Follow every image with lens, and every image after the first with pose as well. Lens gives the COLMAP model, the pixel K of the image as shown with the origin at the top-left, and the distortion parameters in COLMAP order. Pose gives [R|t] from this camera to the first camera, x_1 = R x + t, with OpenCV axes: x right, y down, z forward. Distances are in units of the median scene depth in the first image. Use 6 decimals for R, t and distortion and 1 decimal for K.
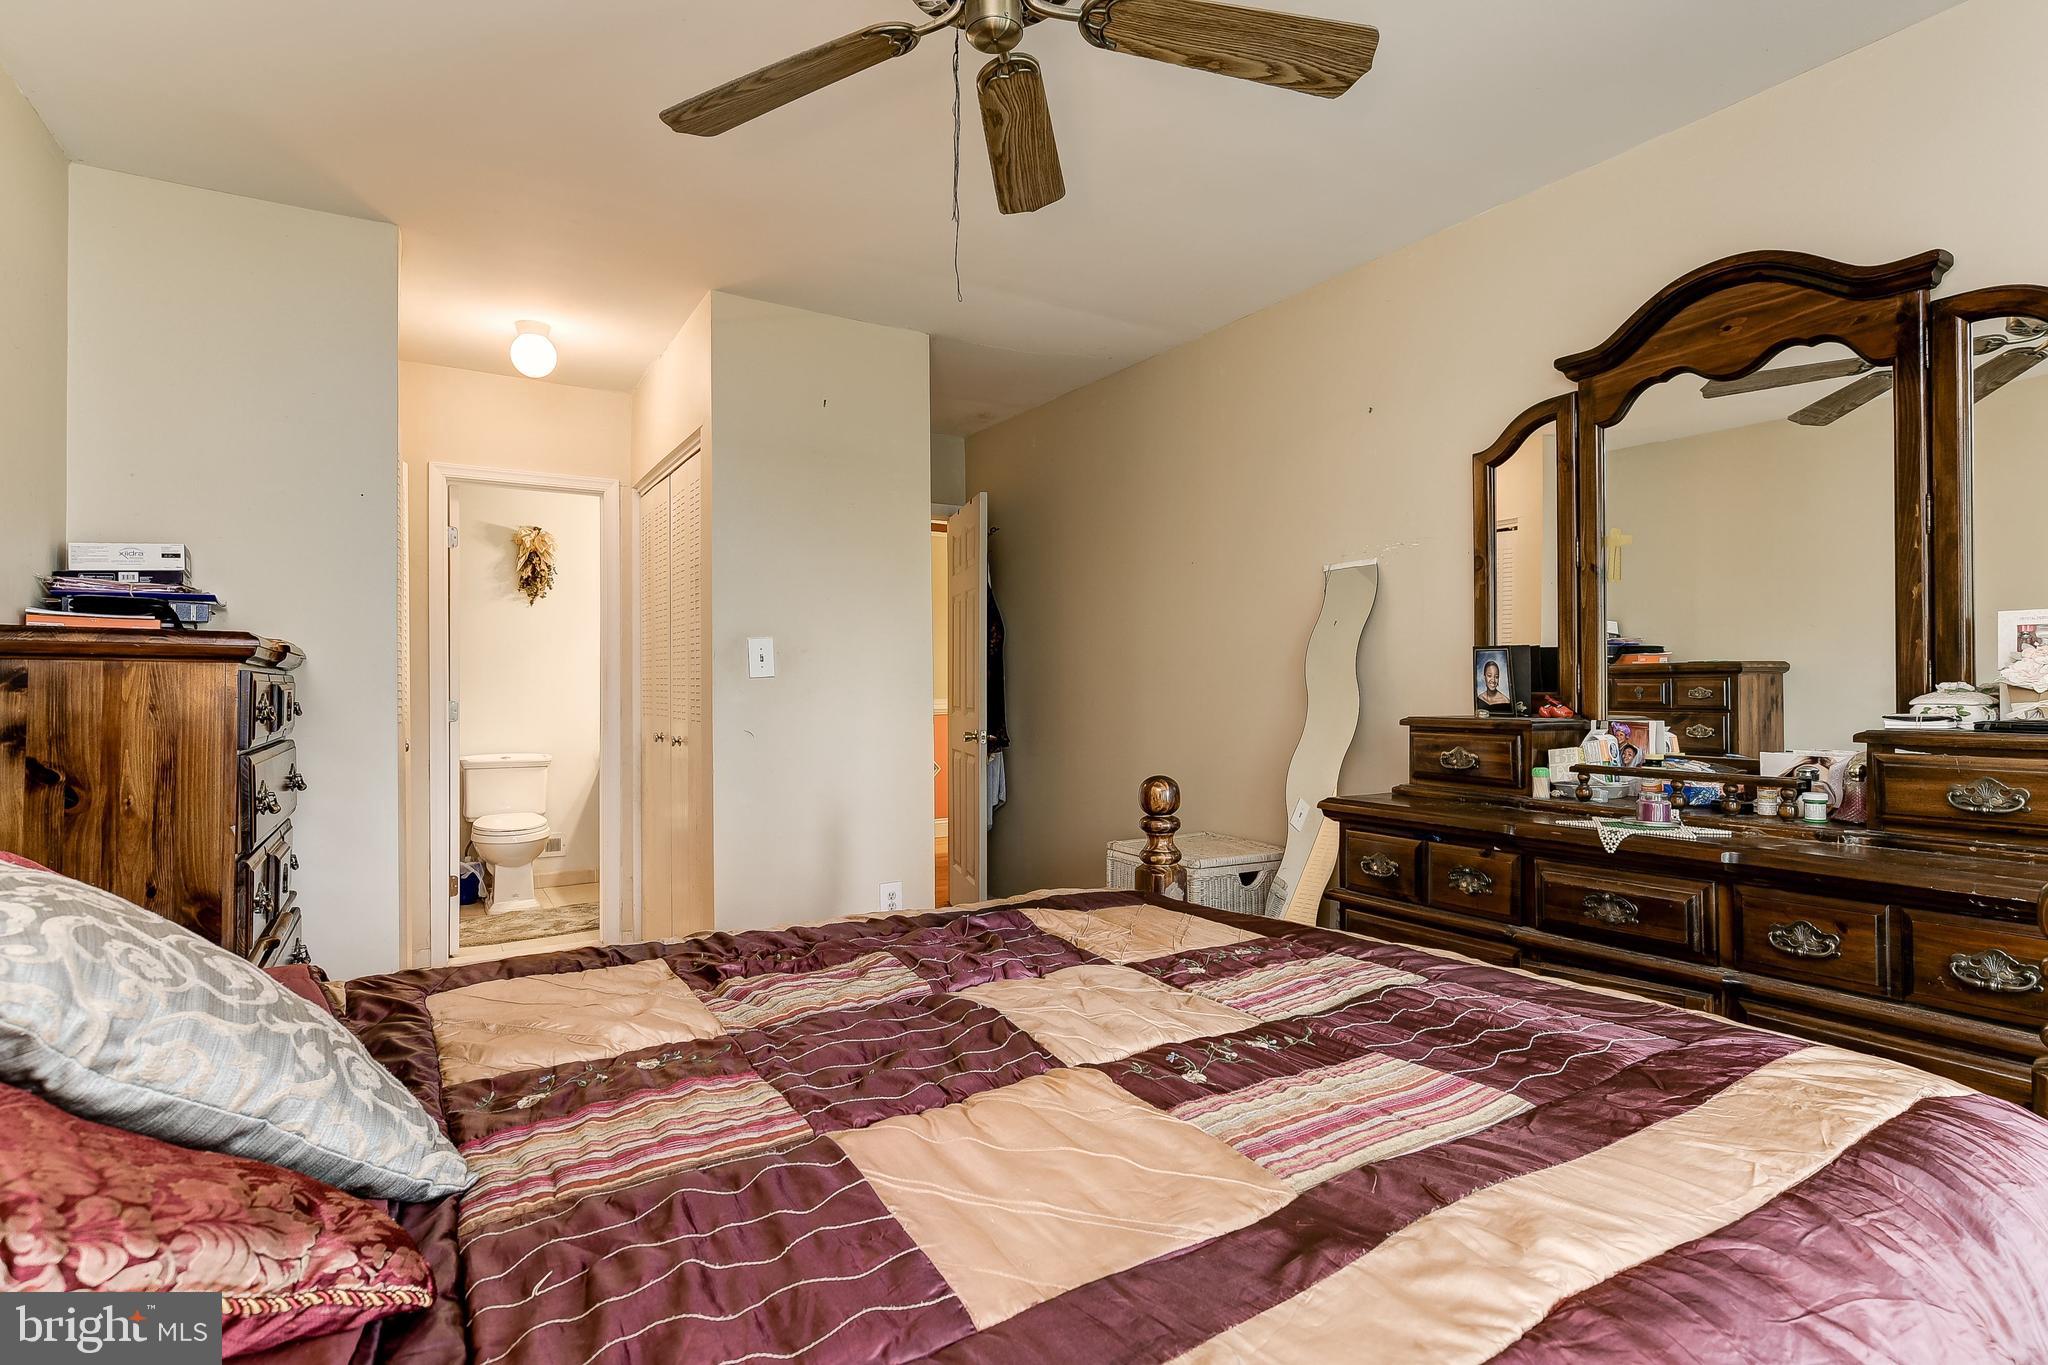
lens RADIAL K [[1026.2, 0, 1025.5], [0, 1026.2, 673.9], [0, 0, 1]] dist [-0.014258, 0.010415]
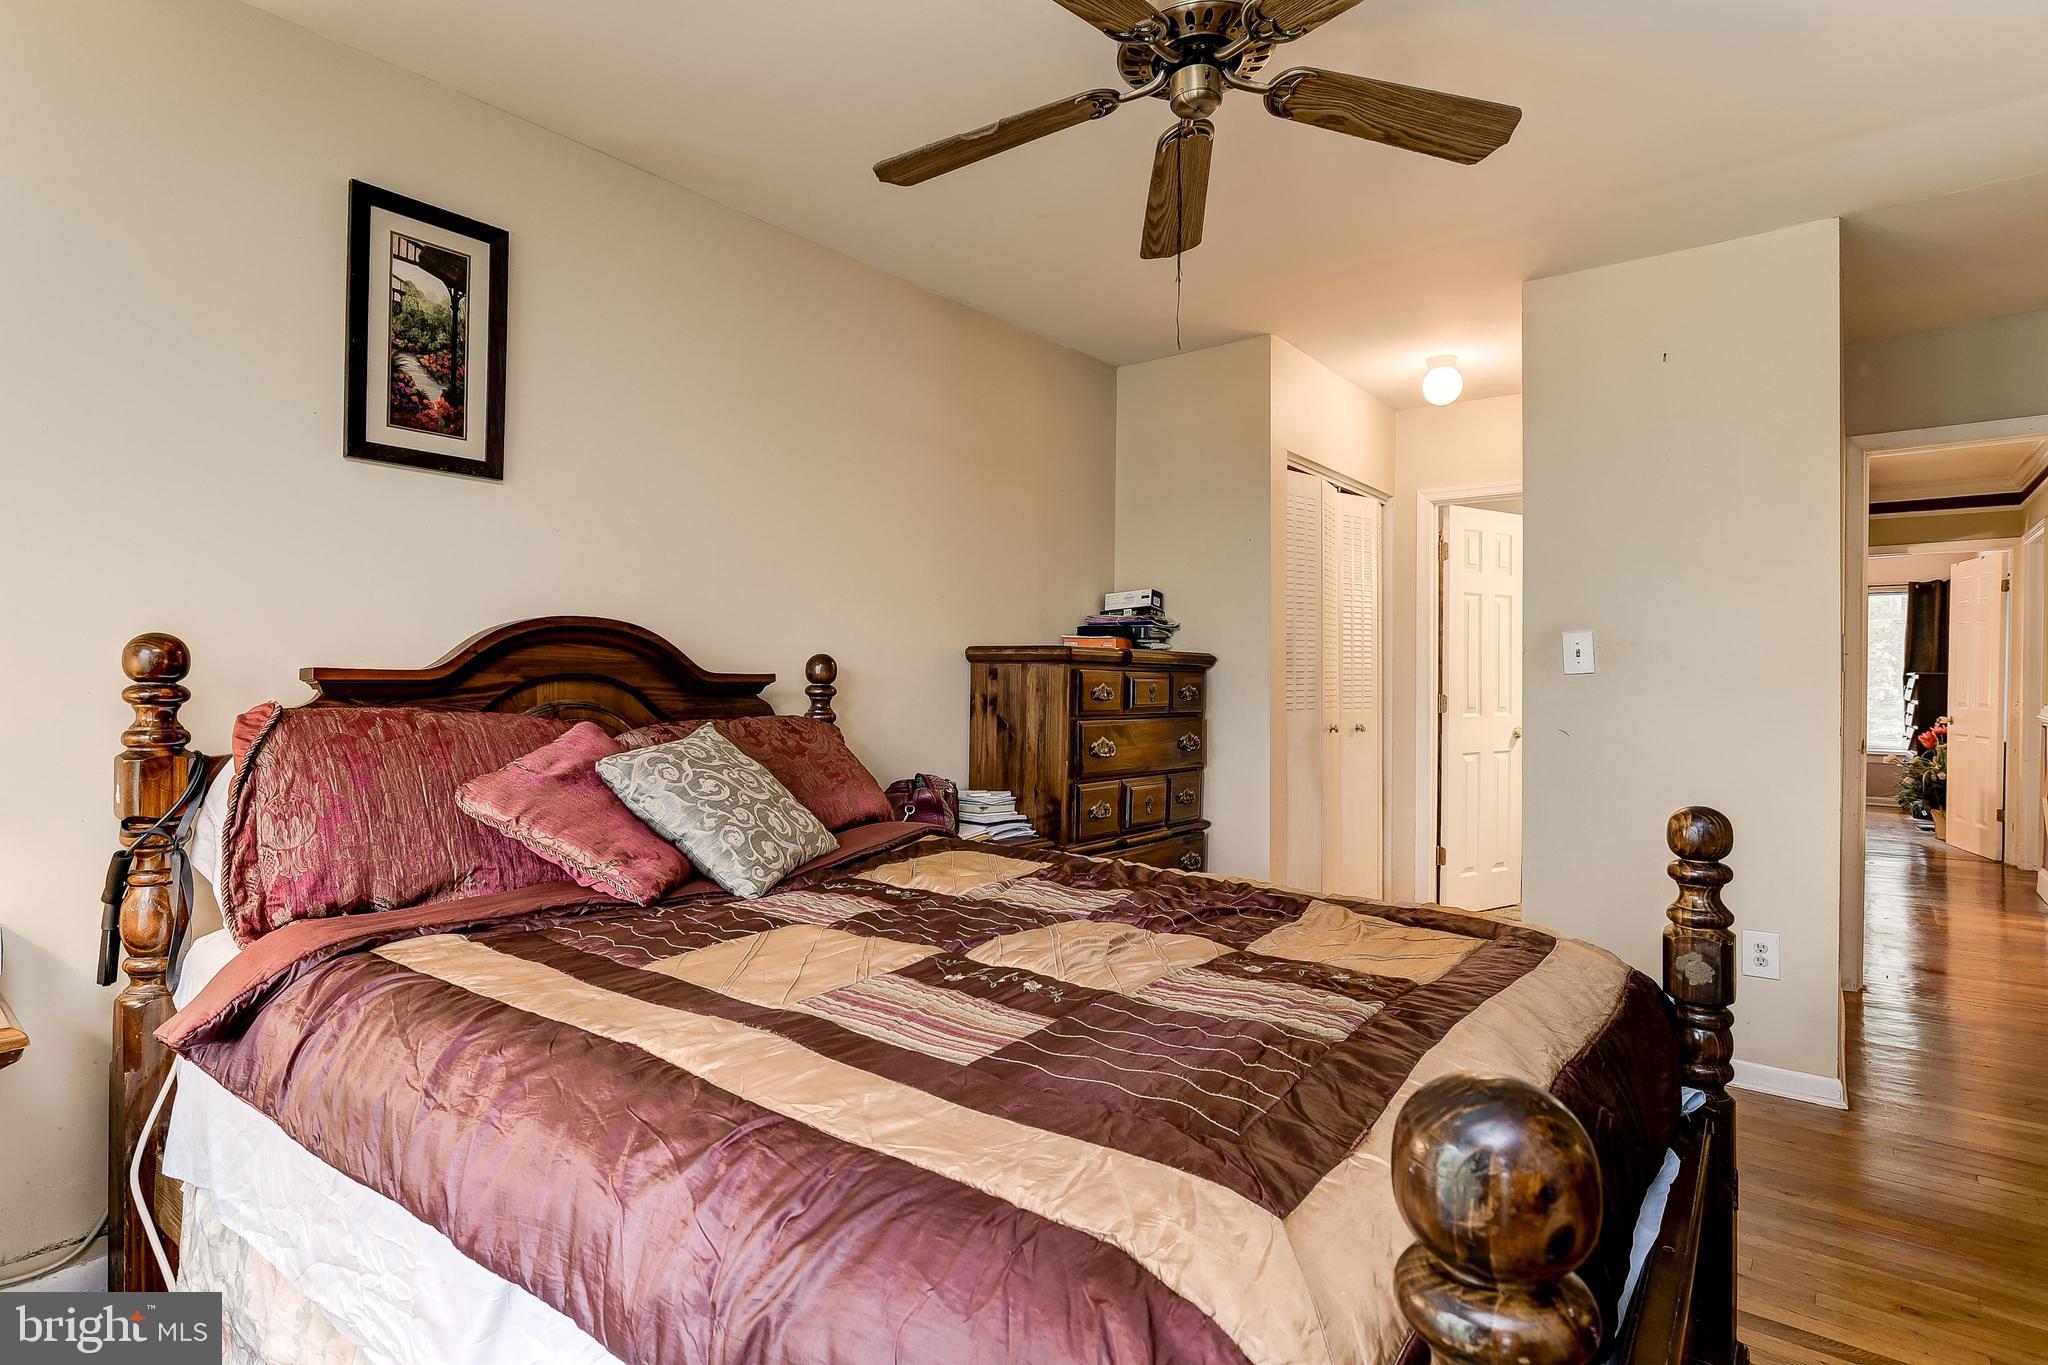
lens RADIAL K [[1026.2, 0, 1027.8], [0, 1026.2, 685.6], [0, 0, 1]] dist [-0.014258, 0.010415]
pose [[0.346021, 0.012634, -0.938142, 1.122490], [0.001165, 0.999903, 0.013895, 0.000753], [0.938226, -0.005901, 0.345973, 0.499012]]
